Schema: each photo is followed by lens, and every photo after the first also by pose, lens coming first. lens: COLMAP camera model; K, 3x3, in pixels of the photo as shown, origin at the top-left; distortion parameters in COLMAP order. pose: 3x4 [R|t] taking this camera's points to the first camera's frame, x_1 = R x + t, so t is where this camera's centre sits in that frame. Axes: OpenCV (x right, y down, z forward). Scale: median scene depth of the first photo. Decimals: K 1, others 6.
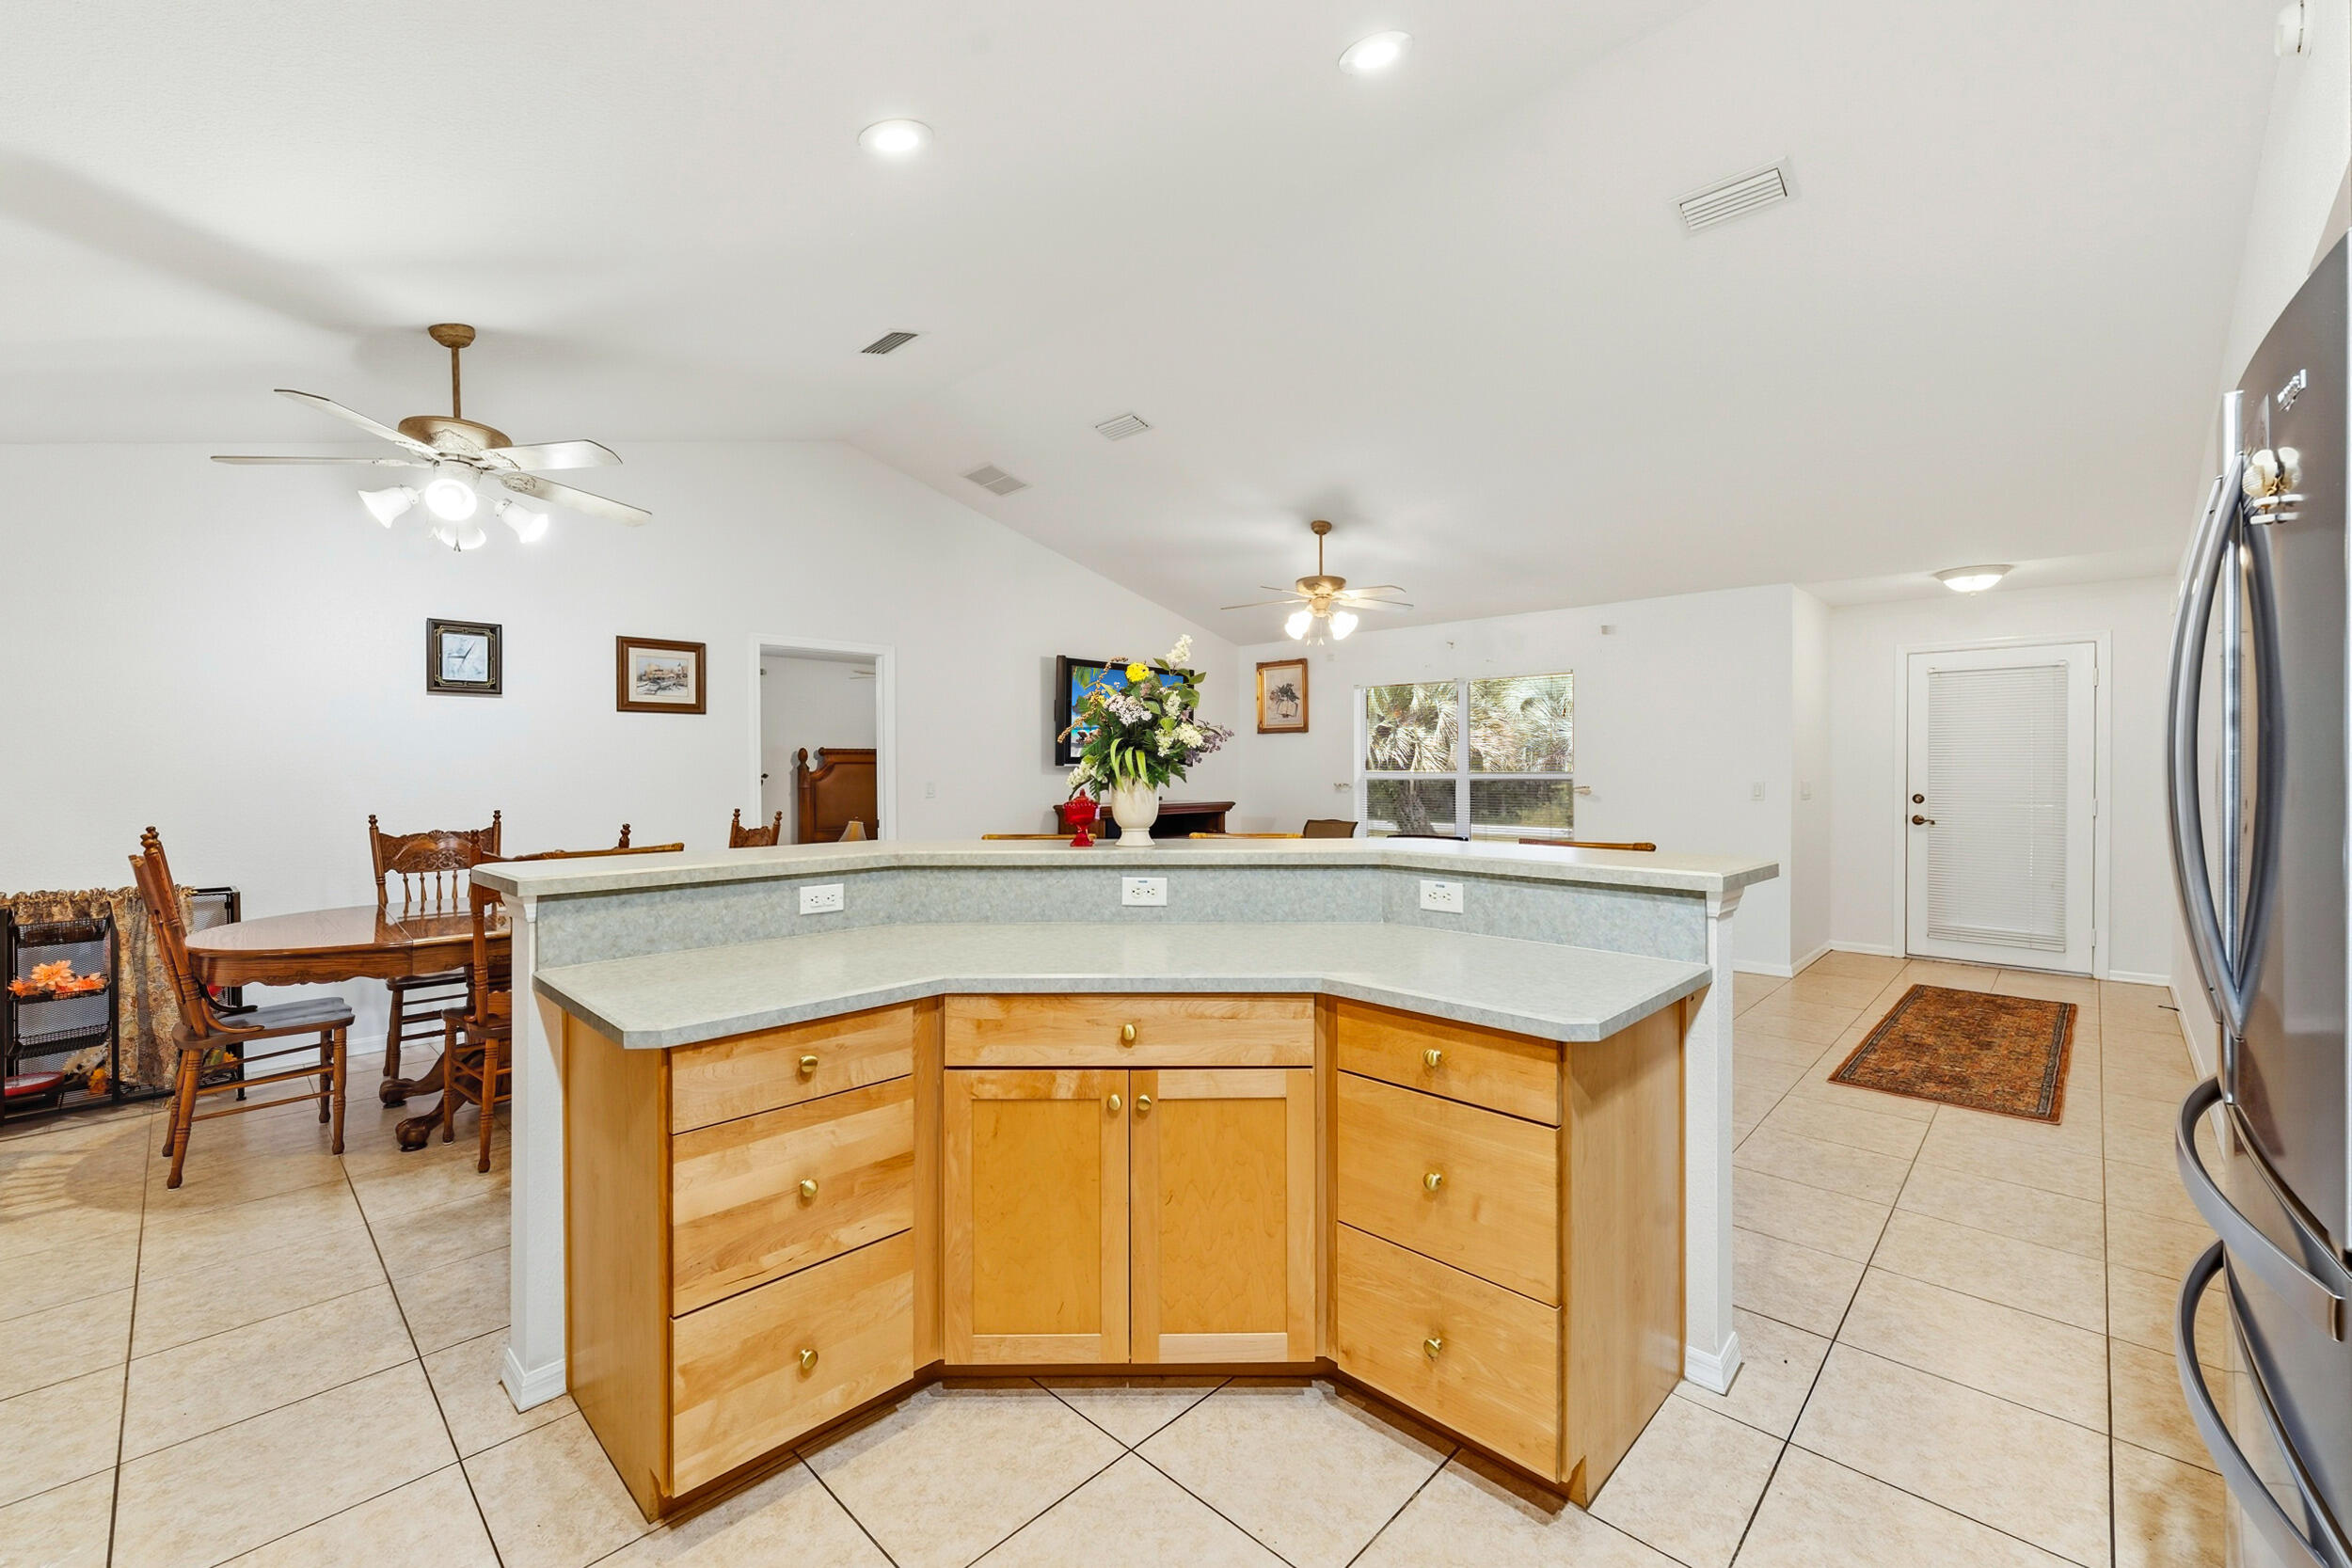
lens RADIAL K [[959.9, 0, 1184.2], [0, 959.9, 768.7], [0, 0, 1]] dist [-0.001760, -0.001111]
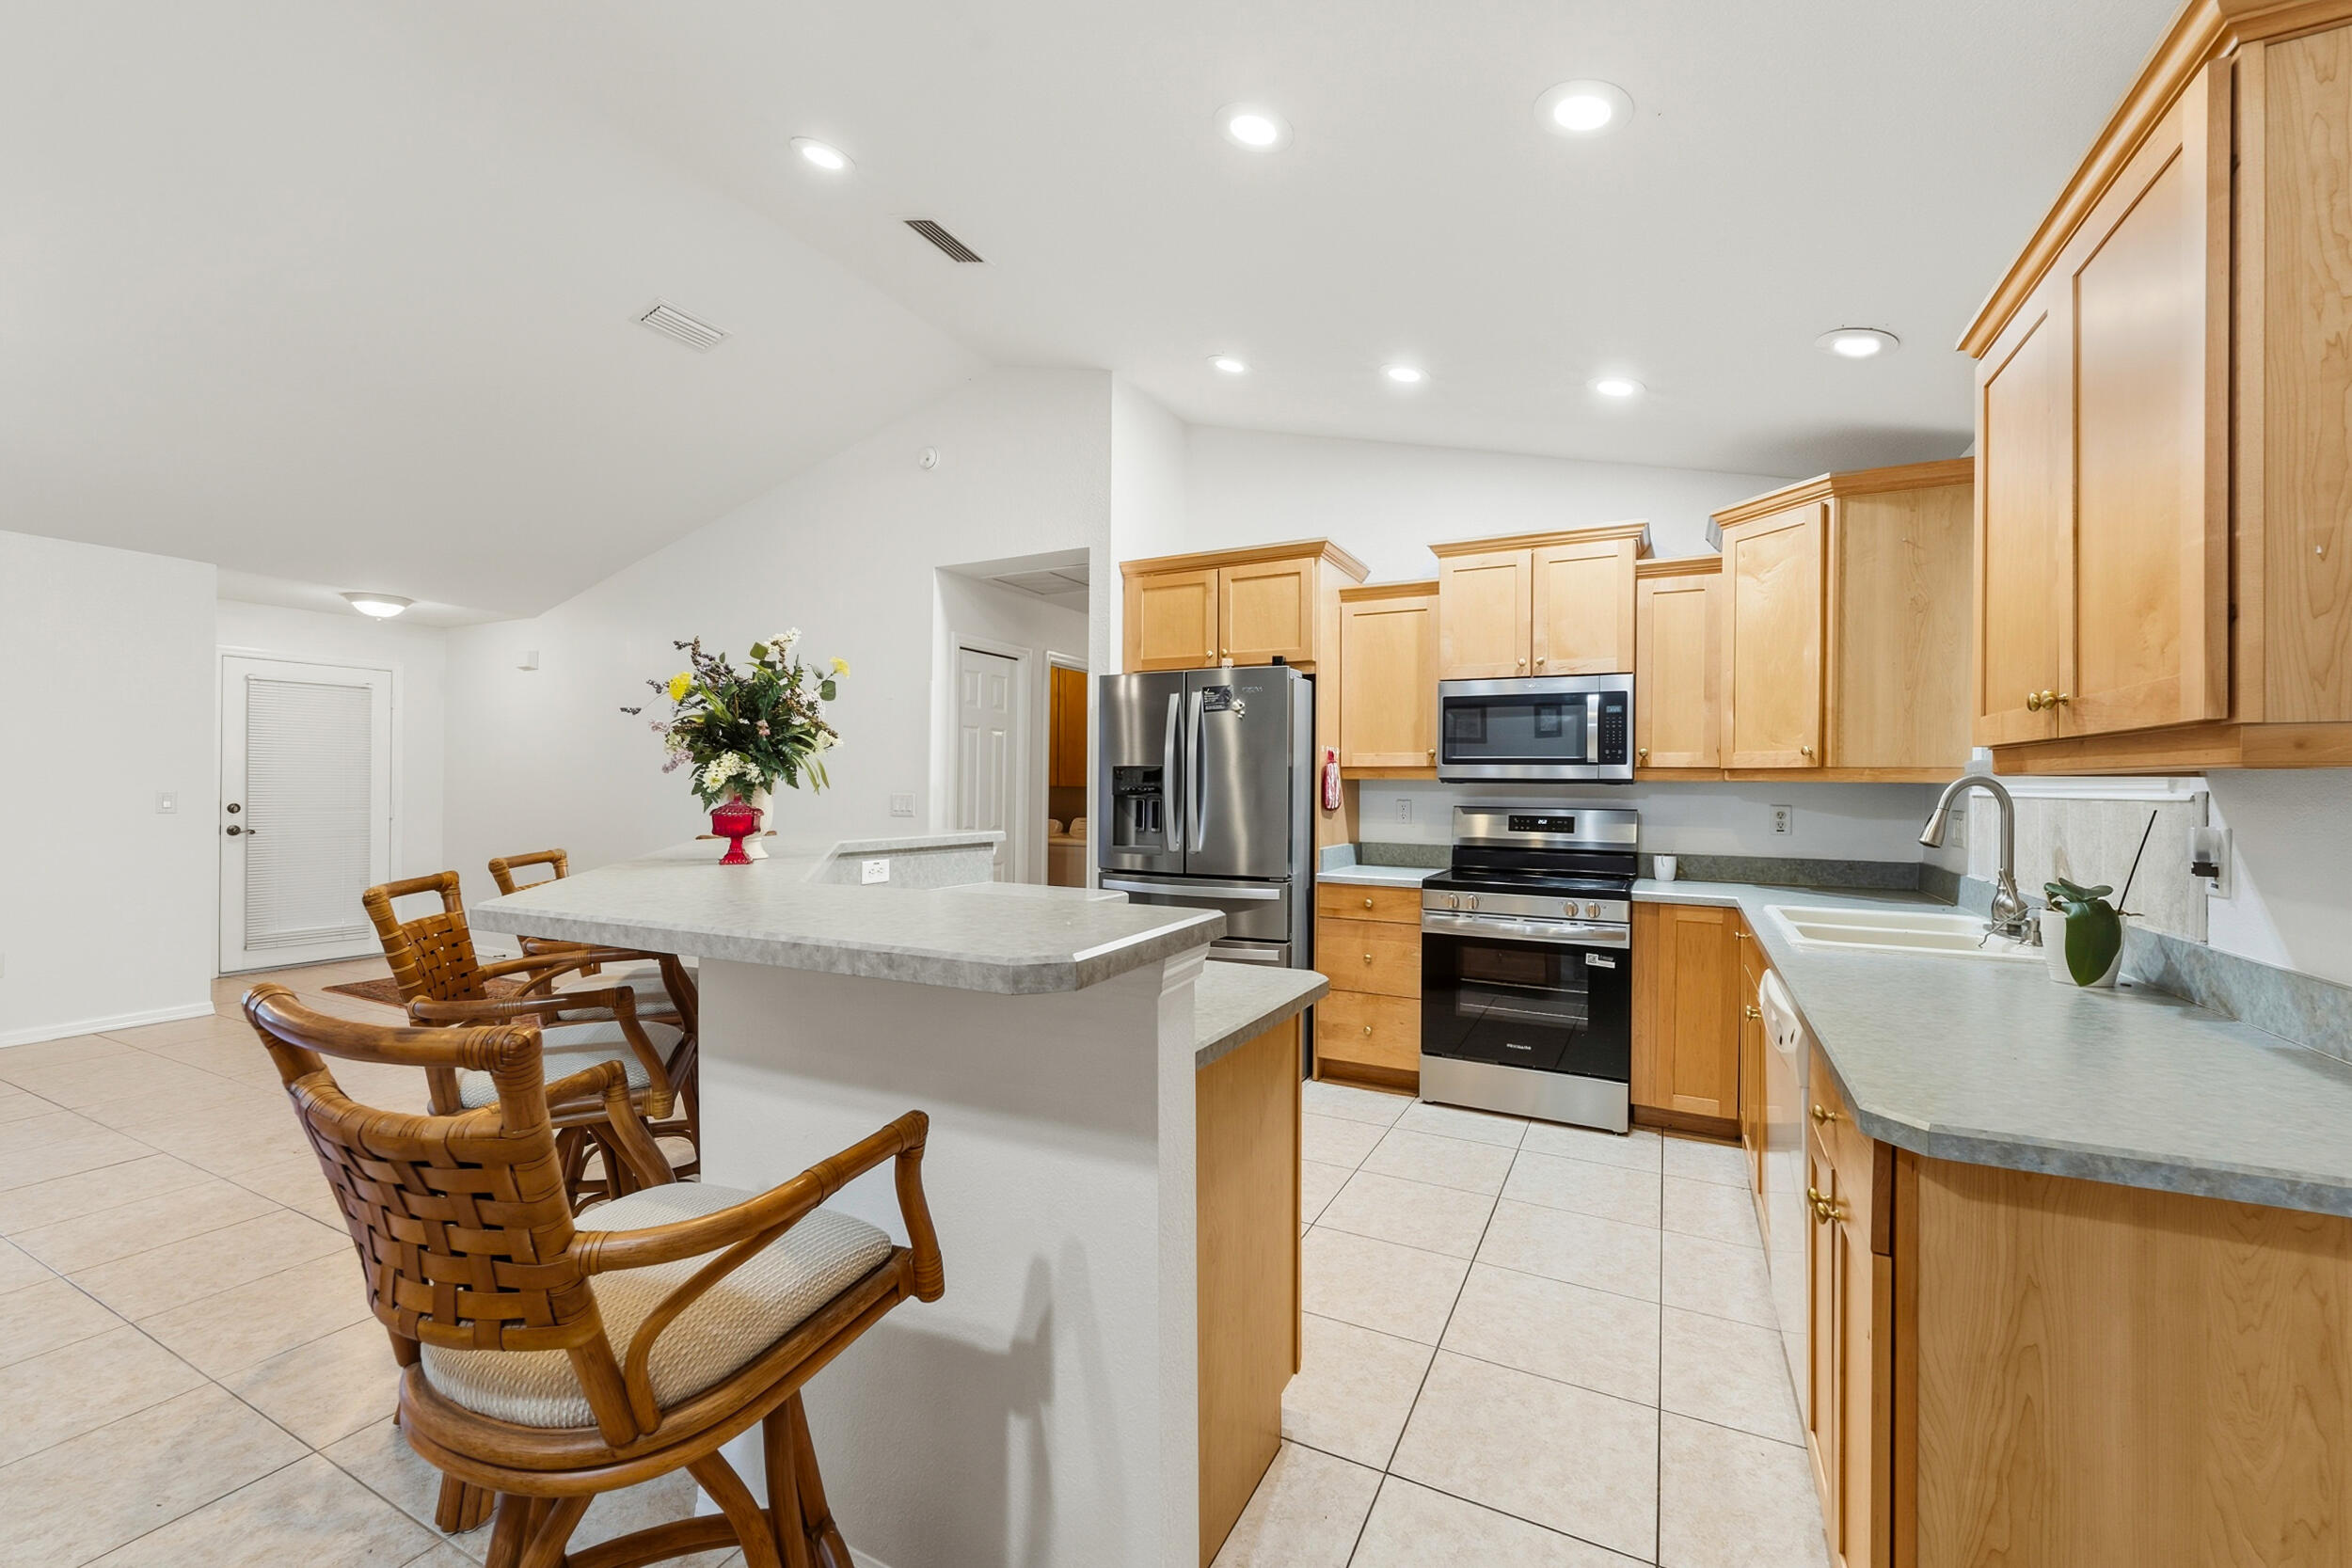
lens RADIAL K [[959.9, 0, 1158.6], [0, 959.9, 785.0], [0, 0, 1]] dist [-0.001760, -0.001111]
pose [[-0.274049, 0.001159, 0.961715, -0.509339], [-0.003944, 0.999990, -0.002329, 0.008210], [-0.961708, -0.004431, -0.274042, 0.463450]]
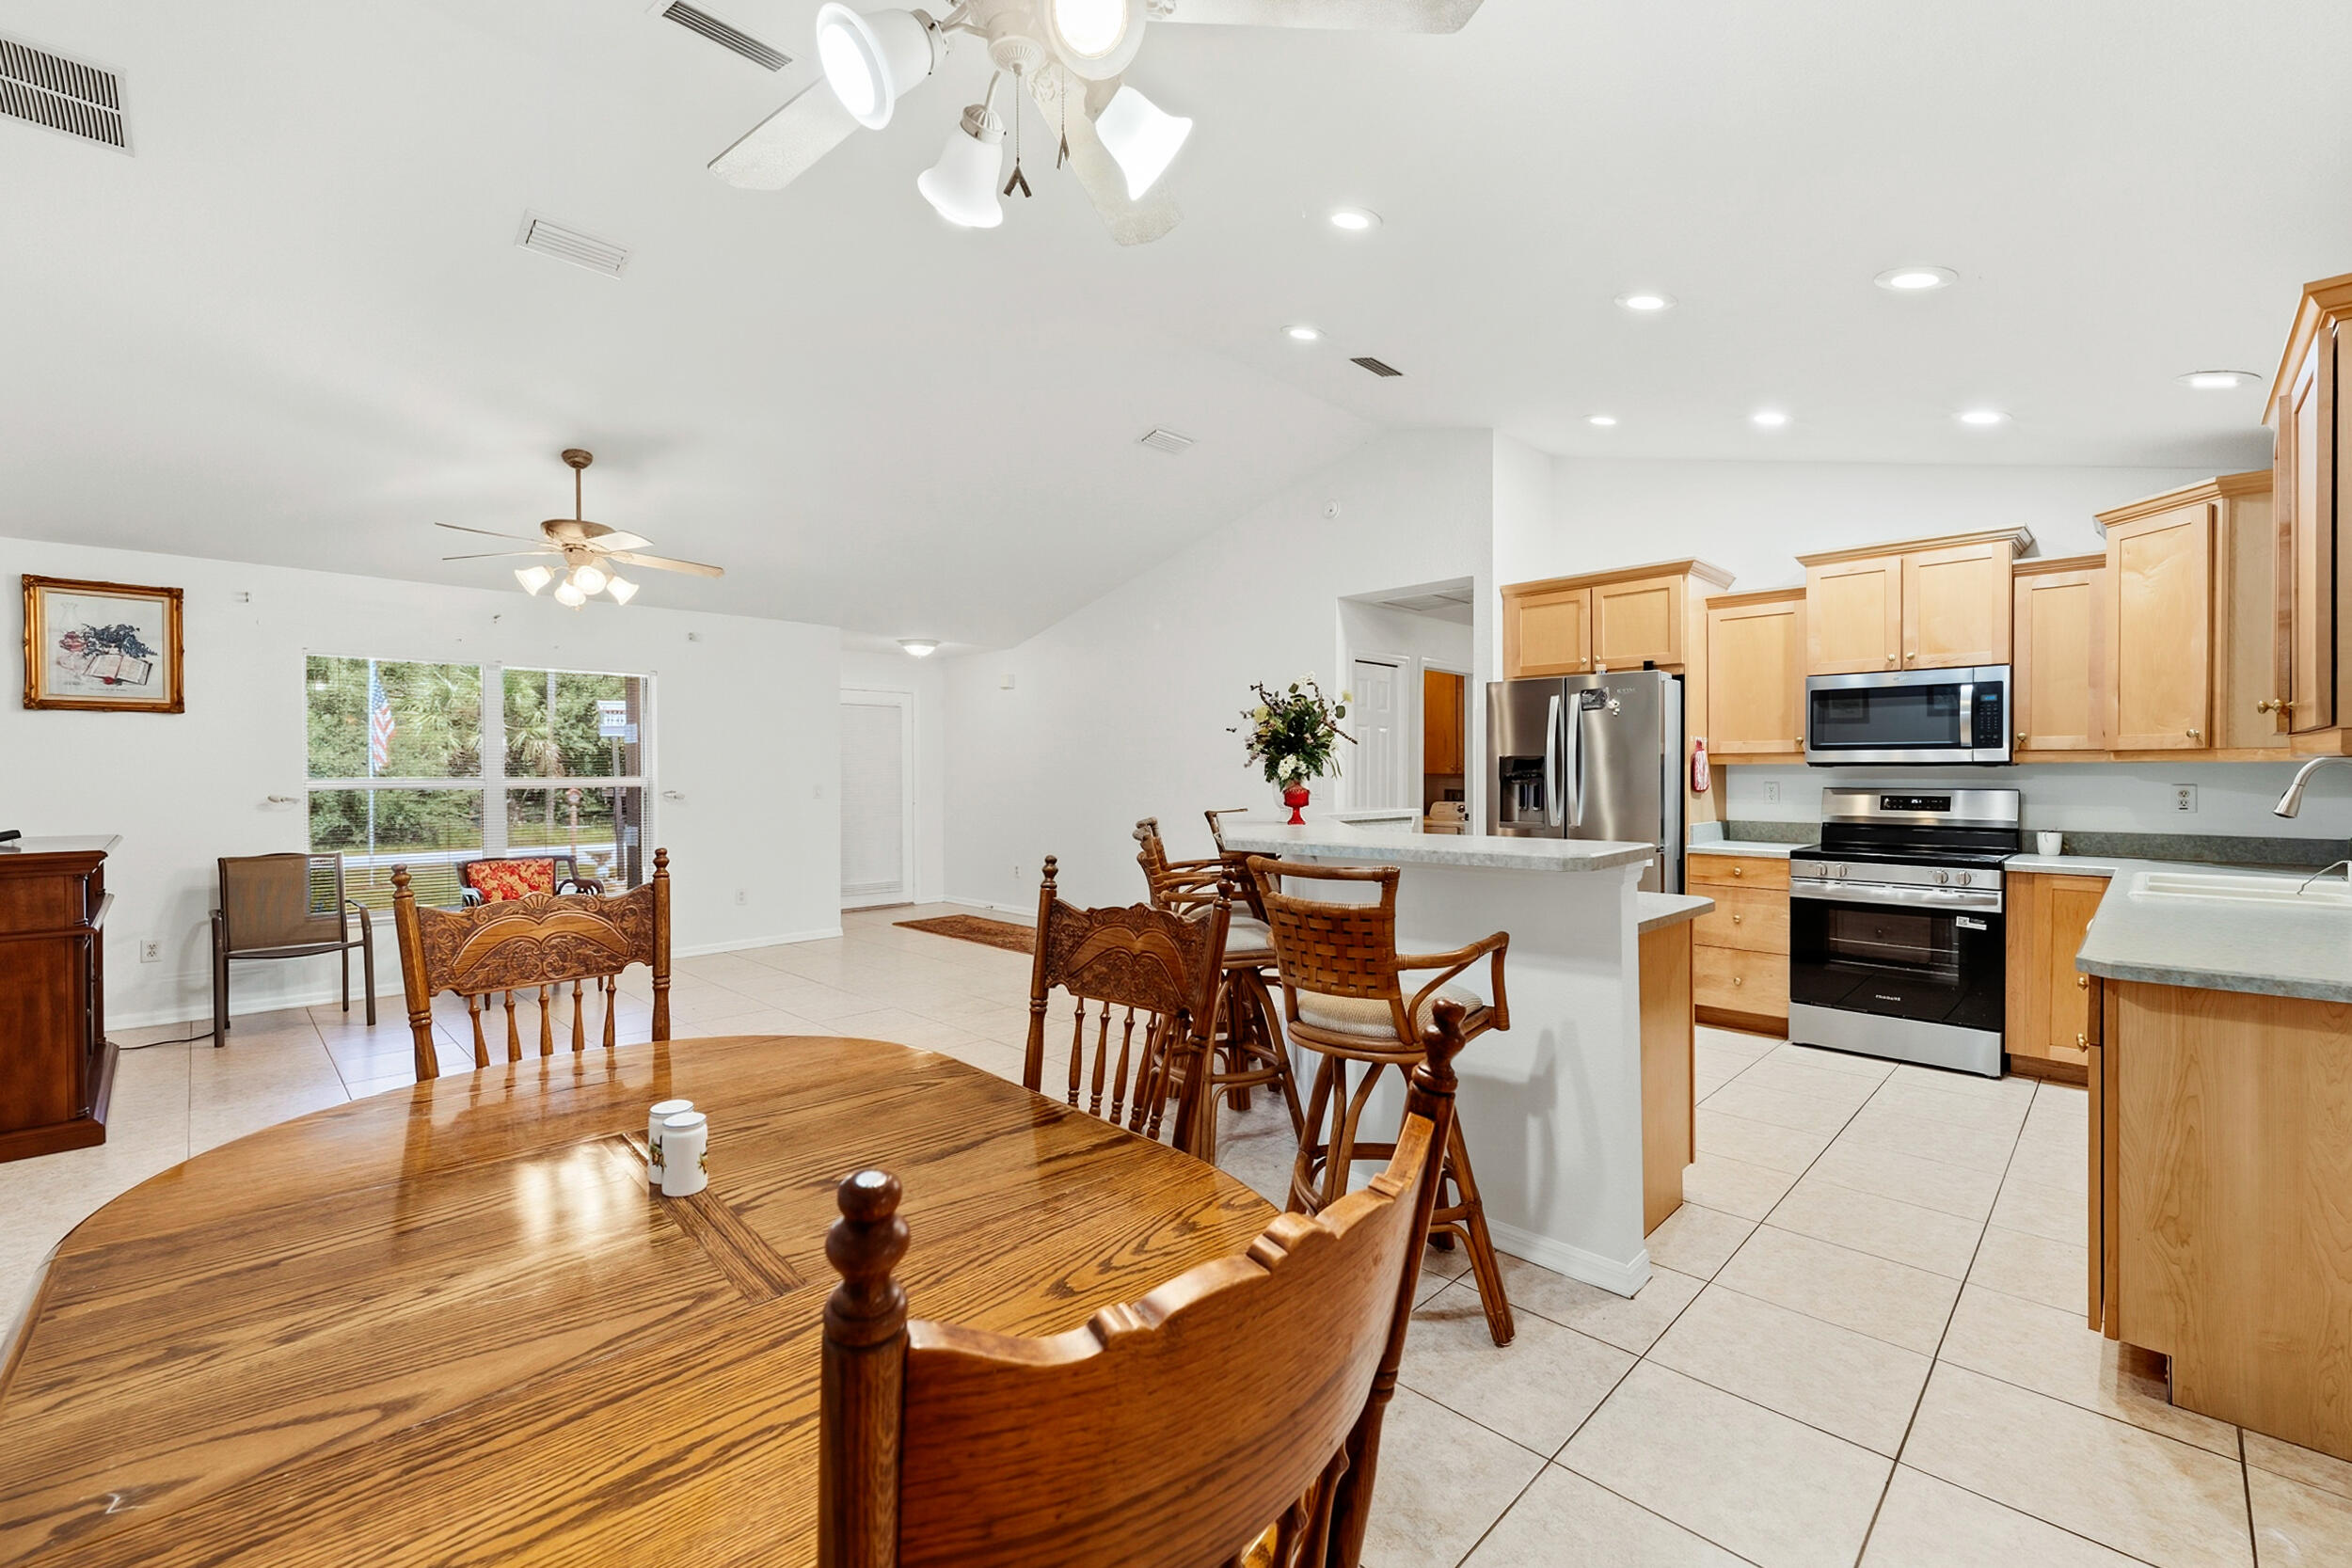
lens RADIAL K [[959.9, 0, 1174.6], [0, 959.9, 781.3], [0, 0, 1]] dist [-0.001760, -0.001111]
pose [[0.029166, -0.005970, 0.999557, -0.719728], [0.006637, 0.999961, 0.005778, 0.008035], [-0.999553, 0.006466, 0.029205, 0.585688]]
